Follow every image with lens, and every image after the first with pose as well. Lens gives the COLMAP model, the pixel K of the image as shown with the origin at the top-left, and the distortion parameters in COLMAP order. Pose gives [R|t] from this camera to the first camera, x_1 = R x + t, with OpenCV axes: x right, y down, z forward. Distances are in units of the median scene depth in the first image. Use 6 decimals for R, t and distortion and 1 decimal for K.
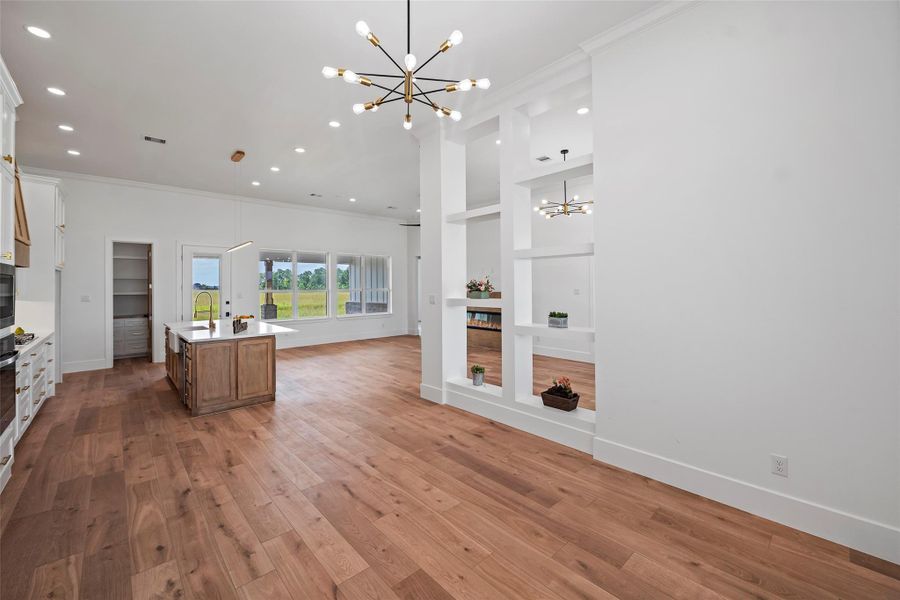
lens RADIAL K [[371.9, 0, 450.2], [0, 371.9, 286.9], [0, 0, 1]] dist [0.000309, -0.000071]
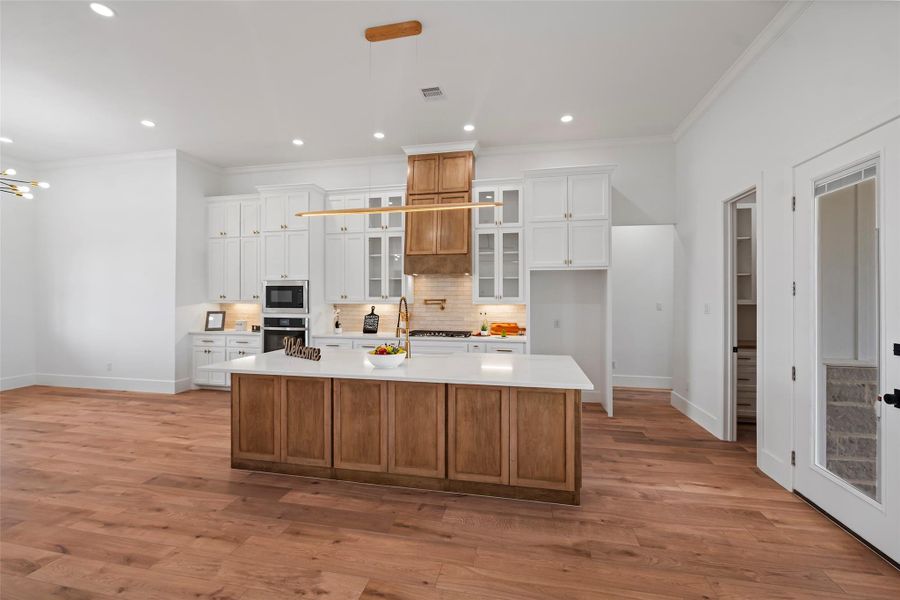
lens RADIAL K [[387.2, 0, 445.4], [0, 387.2, 294.3], [0, 0, 1]] dist [-0.004466, -0.000456]
pose [[-0.810550, 0.005129, -0.585647, -0.489992], [0.006136, 0.999981, 0.000264, 0.010513], [0.585637, -0.003379, -0.810566, 2.259431]]
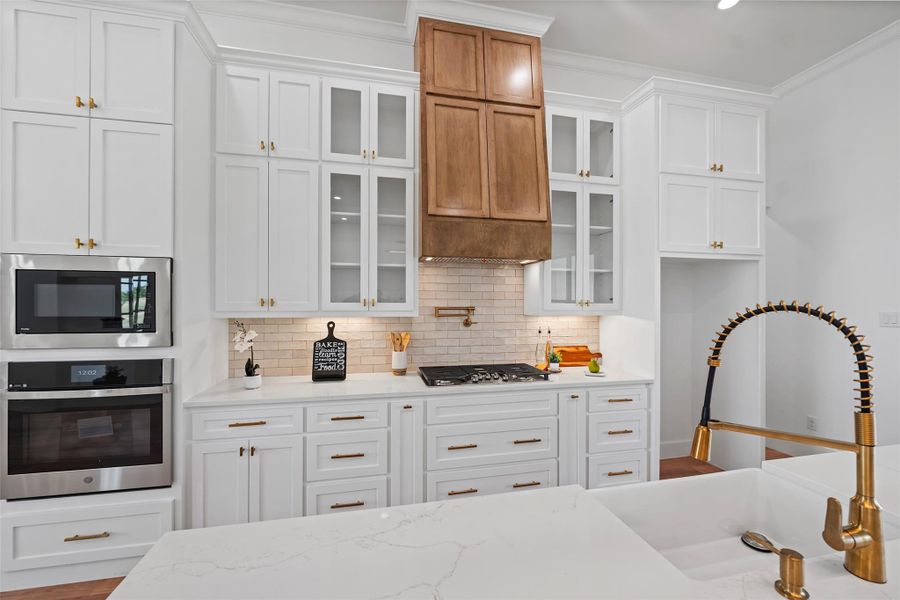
lens RADIAL K [[363.5, 0, 450.0], [0, 363.5, 300.0], [0, 0, 1]] dist [-0.002041, -0.000303]
pose [[-0.494520, 0.002606, -0.869162, -0.672235], [0.000816, 0.999996, 0.002534, 0.013270], [0.869166, 0.000544, -0.494521, 1.374981]]
